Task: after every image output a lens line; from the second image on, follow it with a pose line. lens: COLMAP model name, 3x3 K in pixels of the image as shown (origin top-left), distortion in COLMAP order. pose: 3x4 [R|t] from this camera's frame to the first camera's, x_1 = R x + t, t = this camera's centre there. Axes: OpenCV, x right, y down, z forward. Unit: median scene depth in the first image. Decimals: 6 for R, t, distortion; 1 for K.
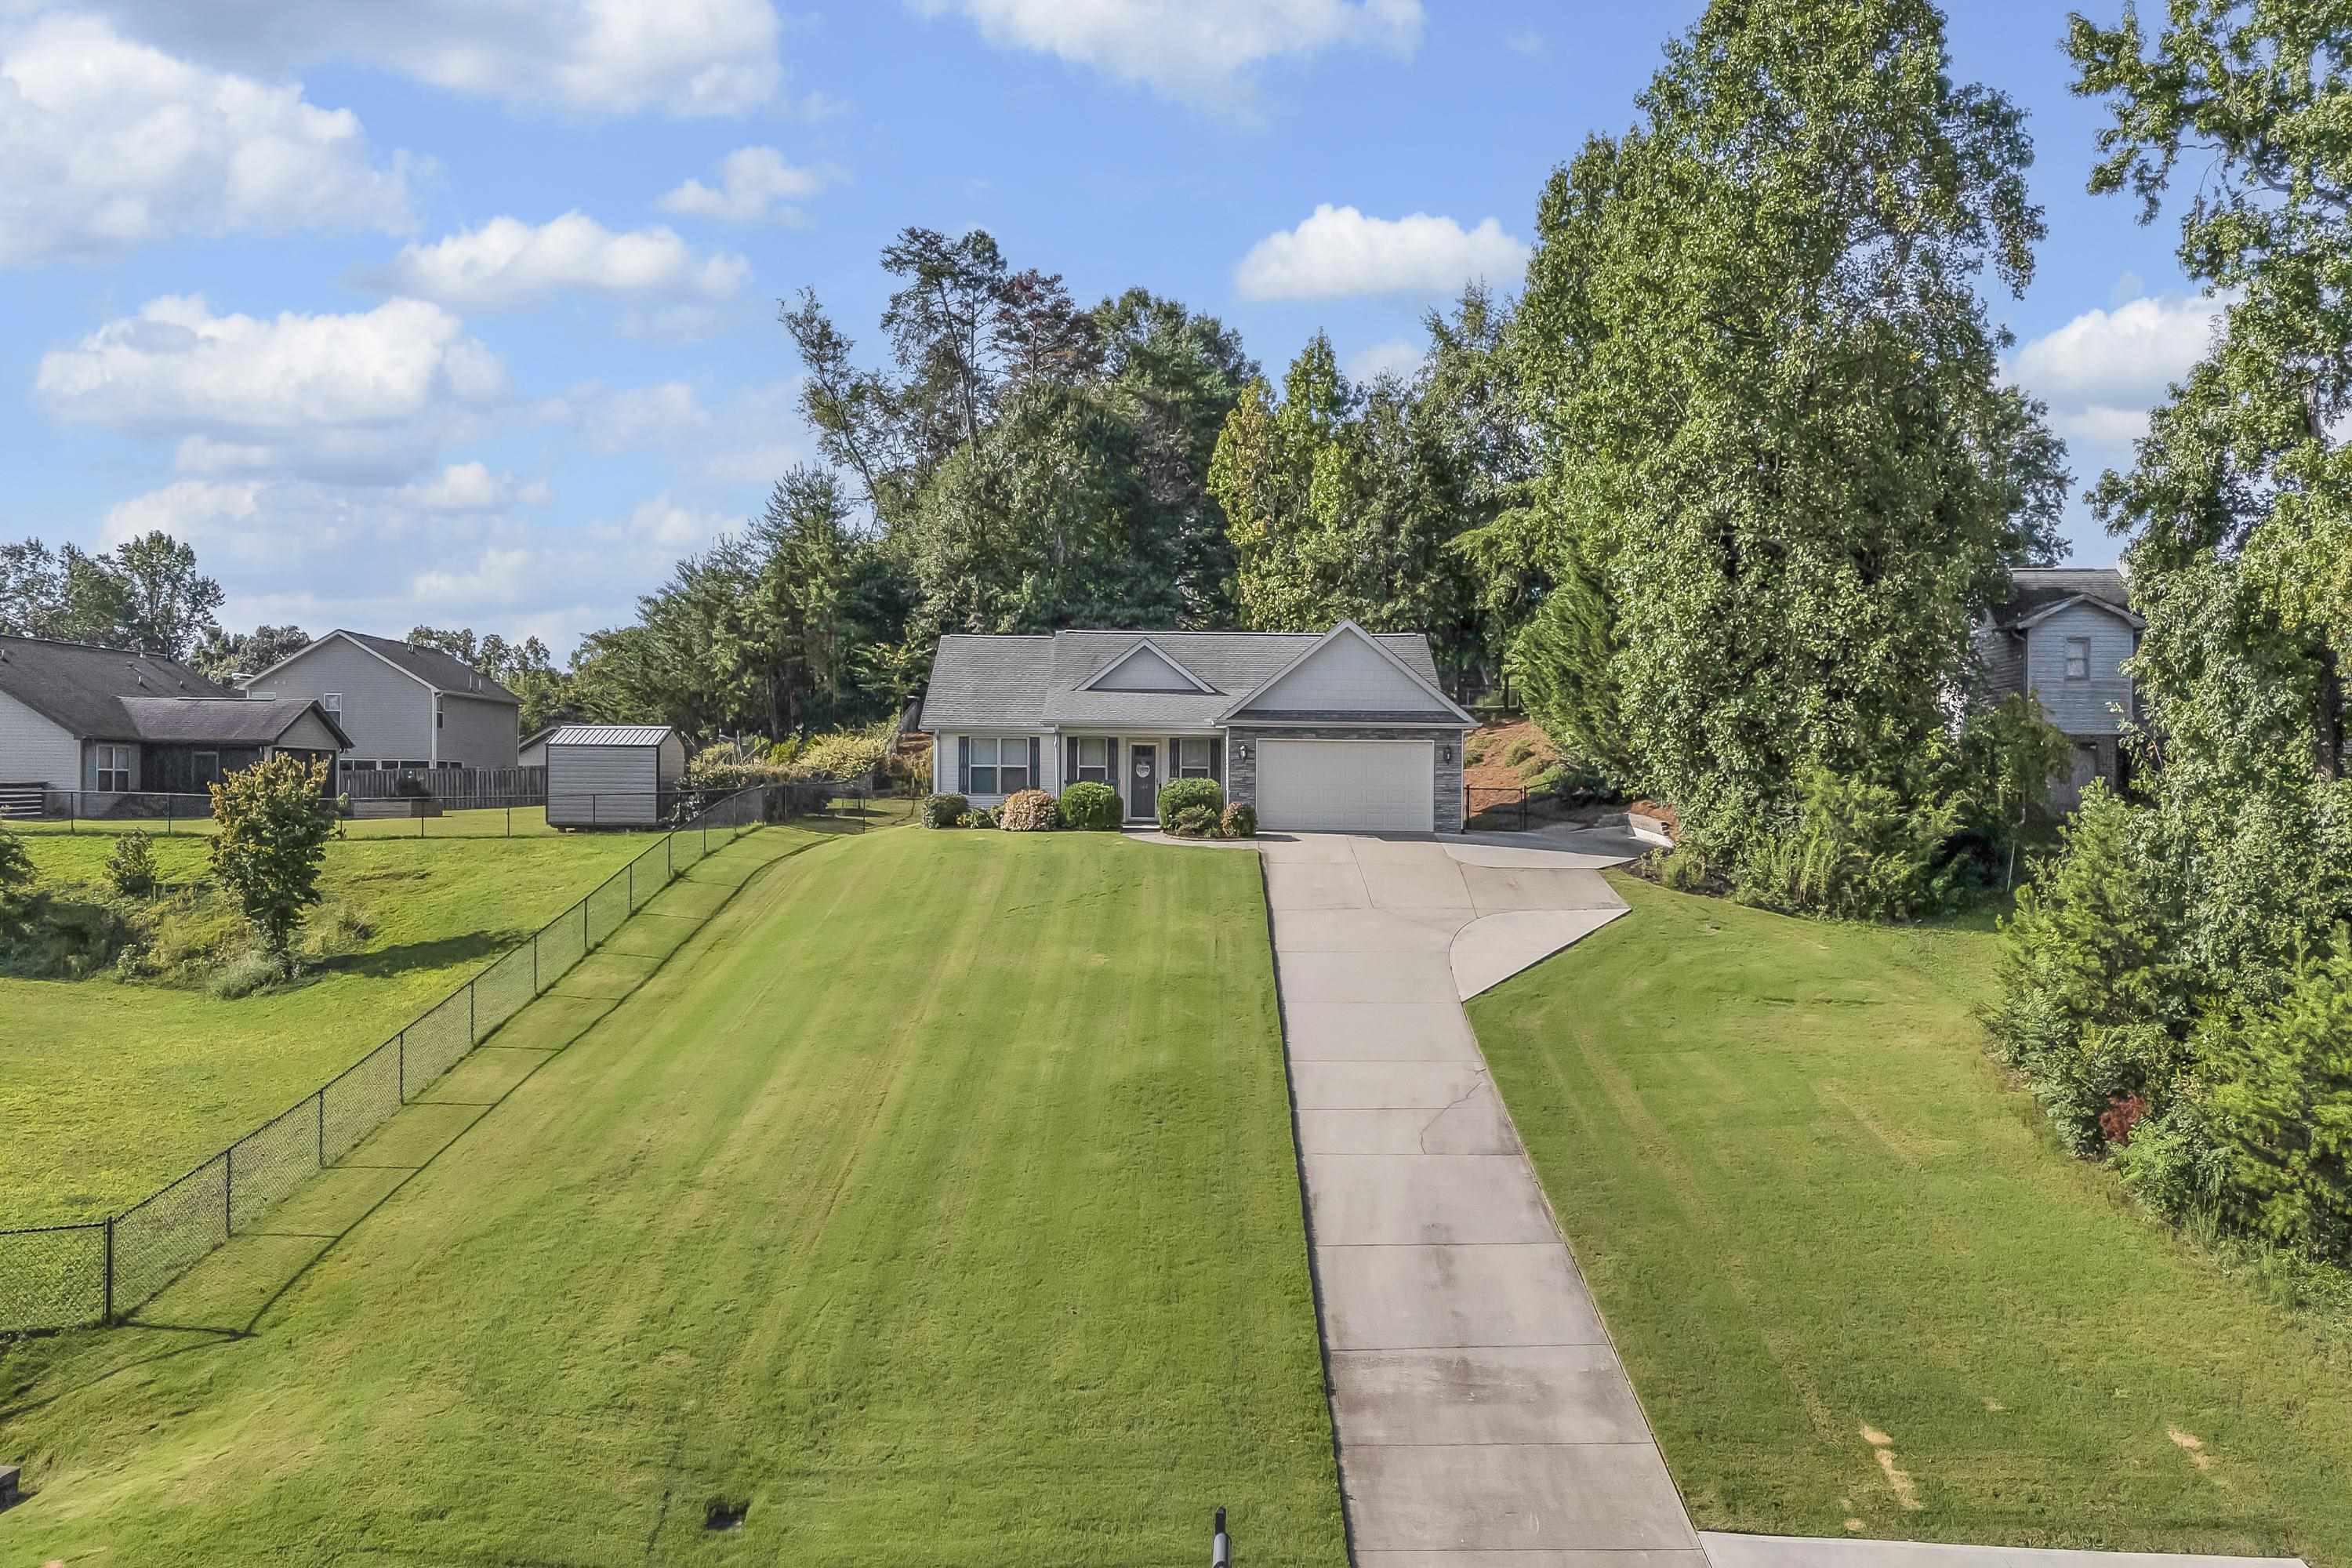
lens RADIAL K [[1774.6, 0, 1176.0], [0, 1774.6, 784.0], [0, 0, 1]] dist [0.200876, -0.001442]
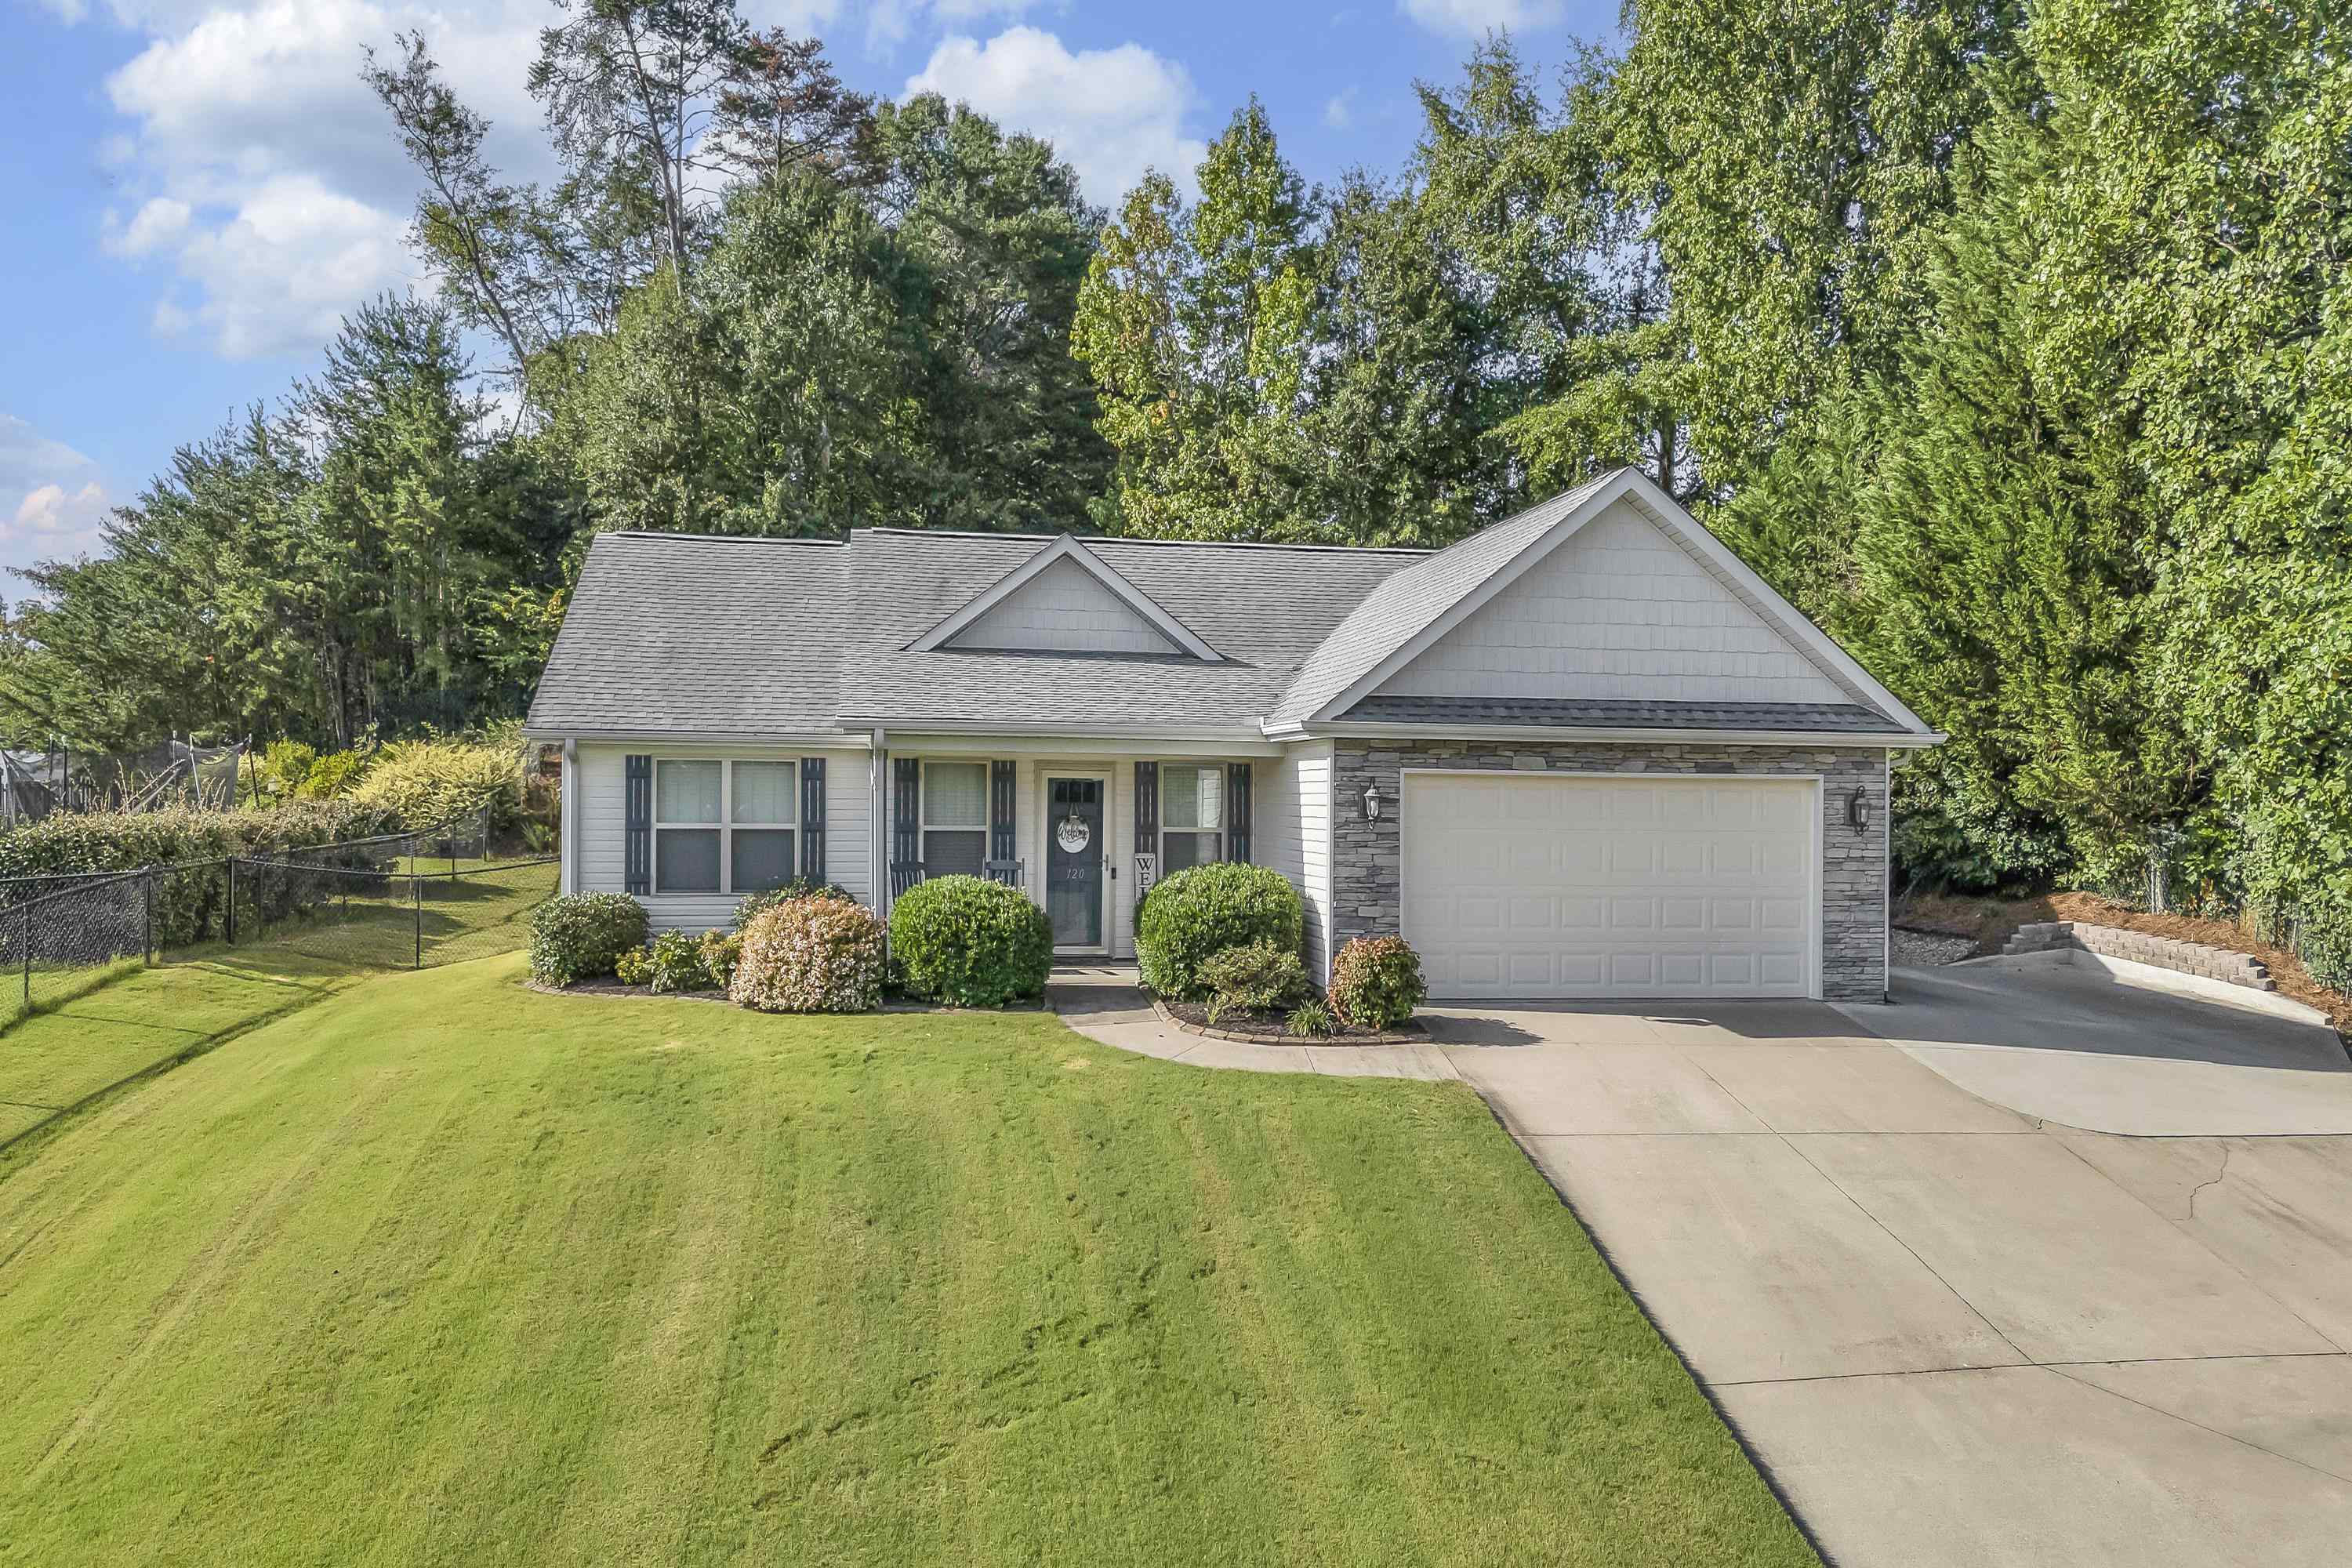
lens RADIAL K [[1747.7, 0, 1187.9], [0, 1747.7, 806.0], [0, 0, 1]] dist [0.043179, -0.007929]
pose [[0.987028, 0.000334, 0.160548, -0.039452], [-0.002369, 0.999919, 0.012487, -0.013705], [-0.160531, -0.012705, 0.986949, 0.387747]]
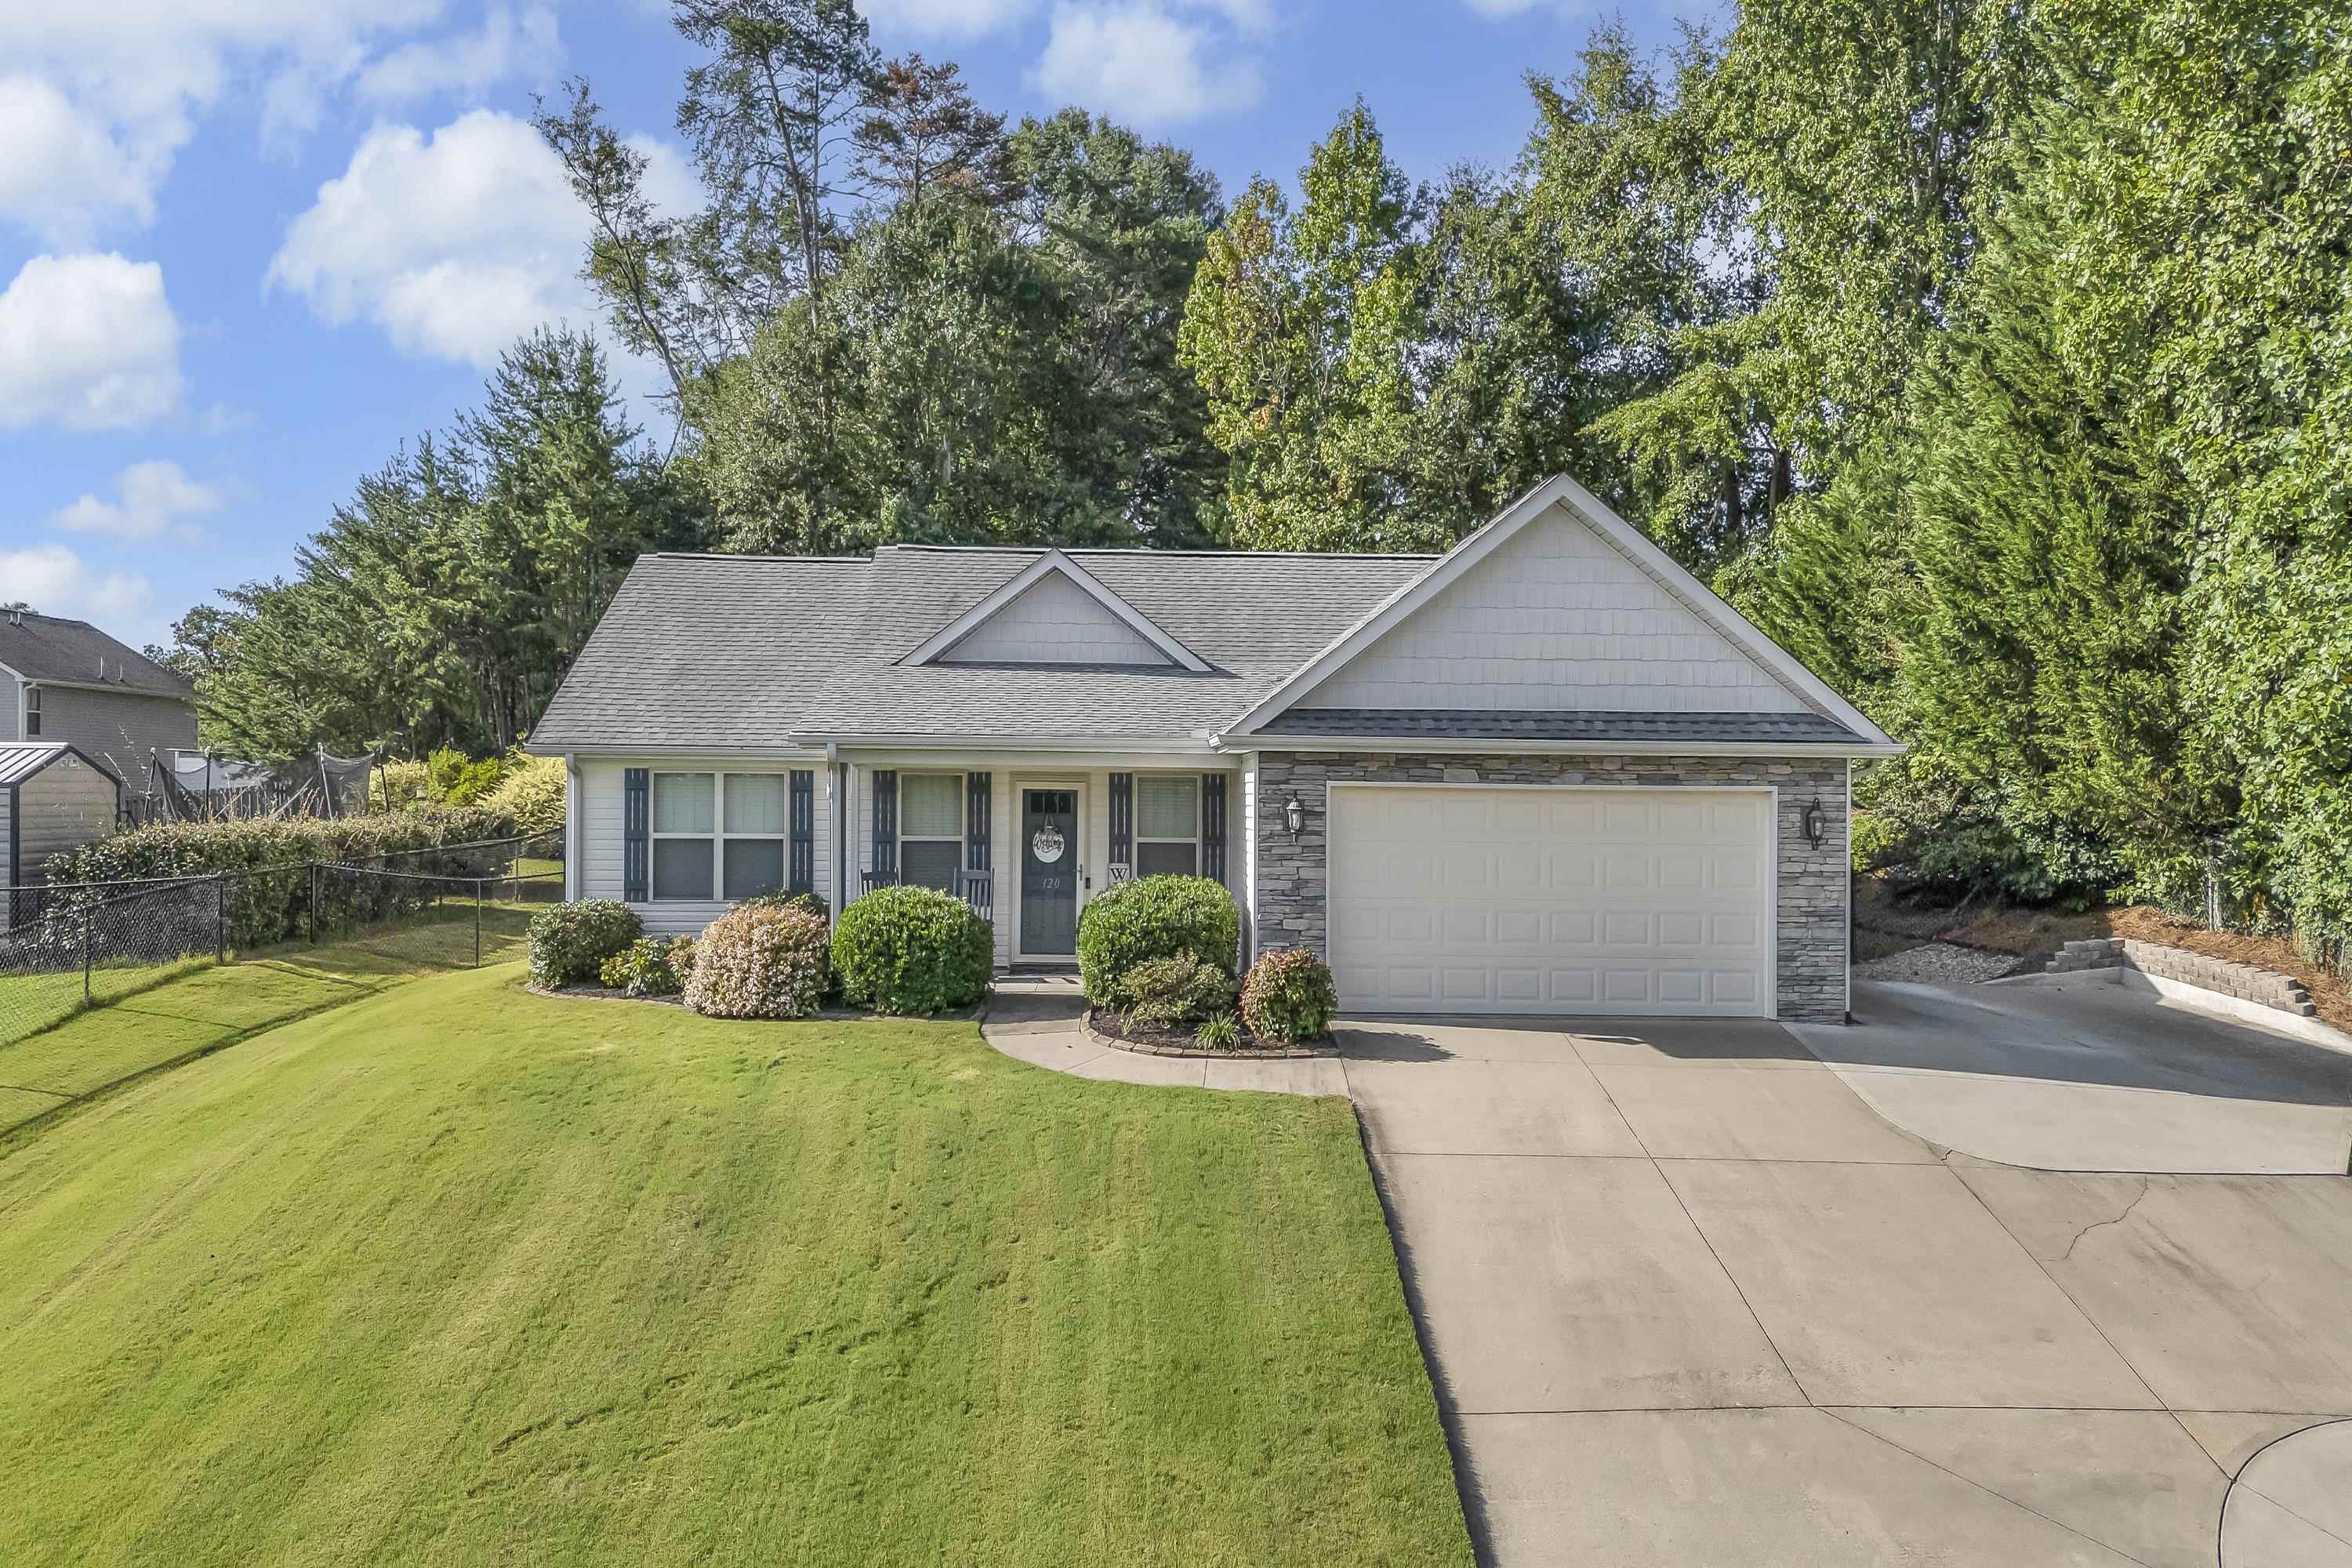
lens RADIAL K [[1747.7, 0, 1187.9], [0, 1747.7, 806.0], [0, 0, 1]] dist [0.043179, -0.007929]
pose [[0.999454, -0.000140, 0.033040, 0.000970], [-0.000302, 0.999911, 0.013370, -0.015746], [-0.033039, -0.013373, 0.999365, 0.381704]]
